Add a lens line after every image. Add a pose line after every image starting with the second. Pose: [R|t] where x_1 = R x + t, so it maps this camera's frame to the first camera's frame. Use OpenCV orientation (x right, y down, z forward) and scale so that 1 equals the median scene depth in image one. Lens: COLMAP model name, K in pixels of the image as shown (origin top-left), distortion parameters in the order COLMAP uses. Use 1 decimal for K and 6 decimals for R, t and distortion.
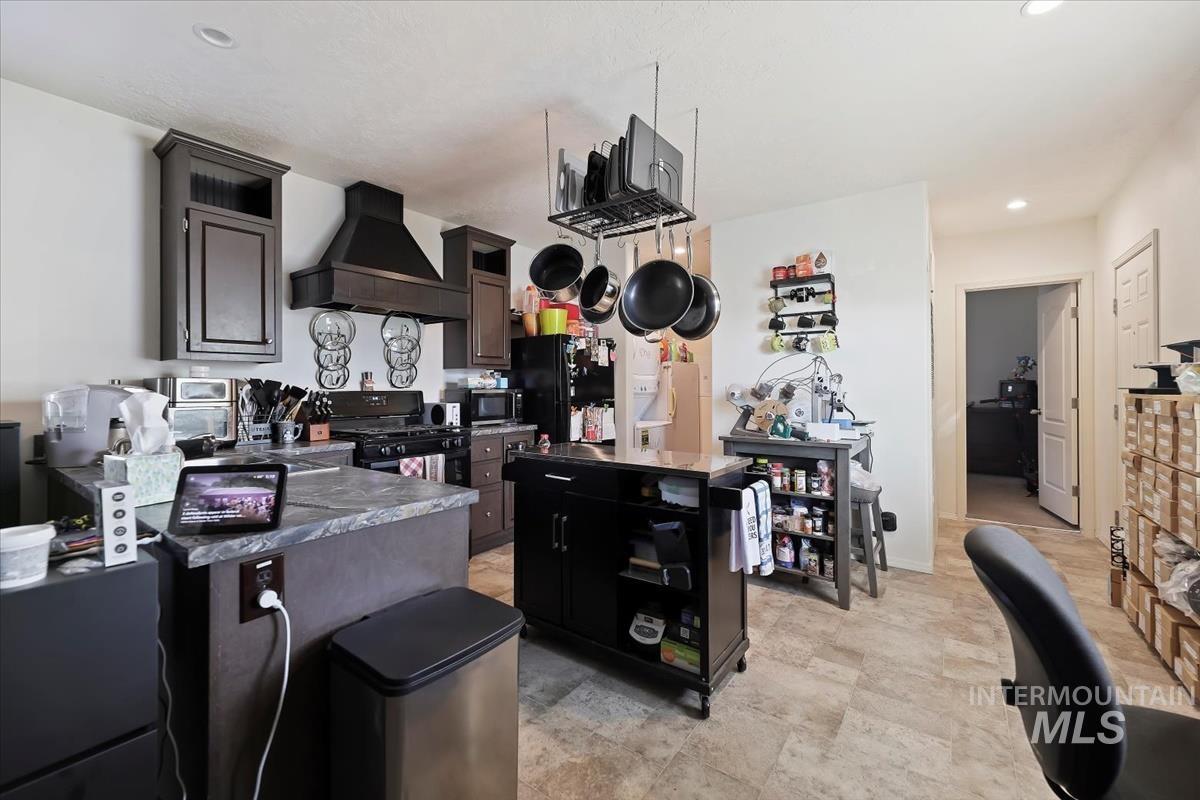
lens RADIAL K [[486.0, 0, 602.9], [0, 486.0, 390.9], [0, 0, 1]] dist [-0.002235, -0.002805]
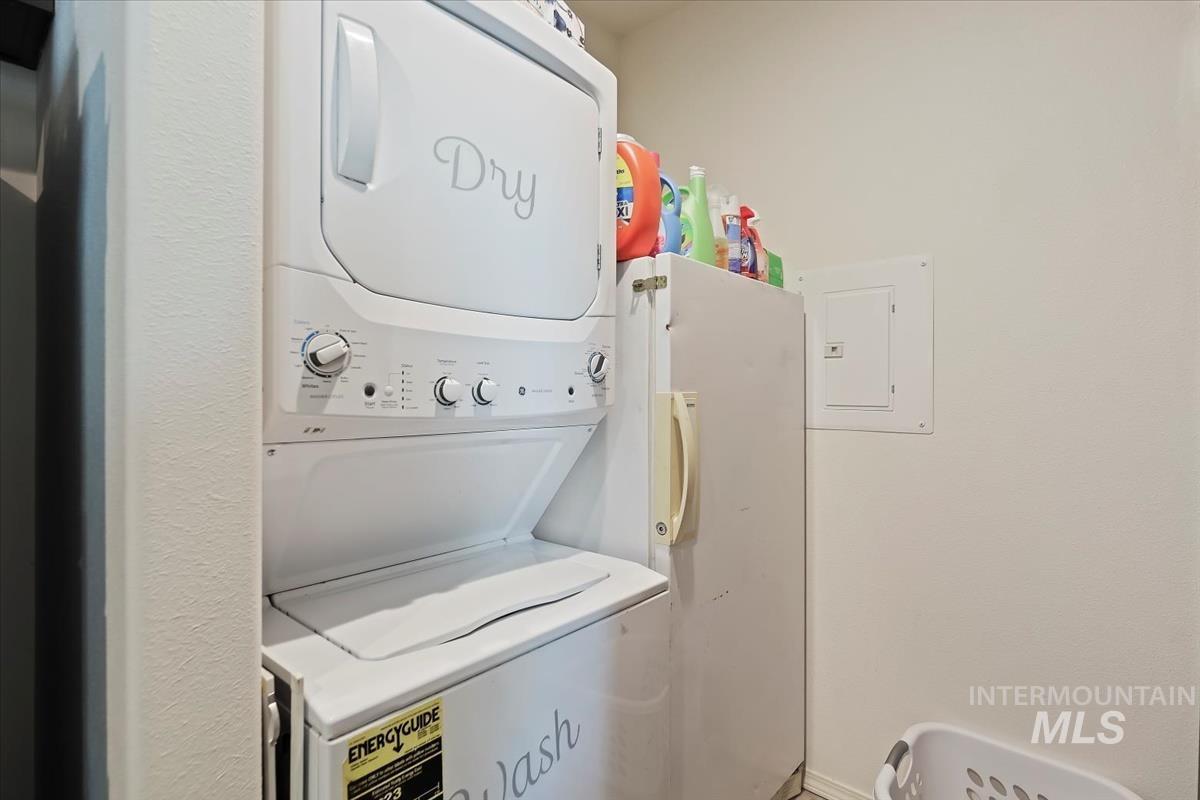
lens RADIAL K [[486.0, 0, 602.9], [0, 486.0, 390.9], [0, 0, 1]] dist [-0.002235, -0.002805]
pose [[0.987072, 0.002293, -0.160262, 0.334163], [-0.002641, 0.999995, -0.001962, -0.012618], [0.160257, 0.002360, 0.987073, 1.836842]]
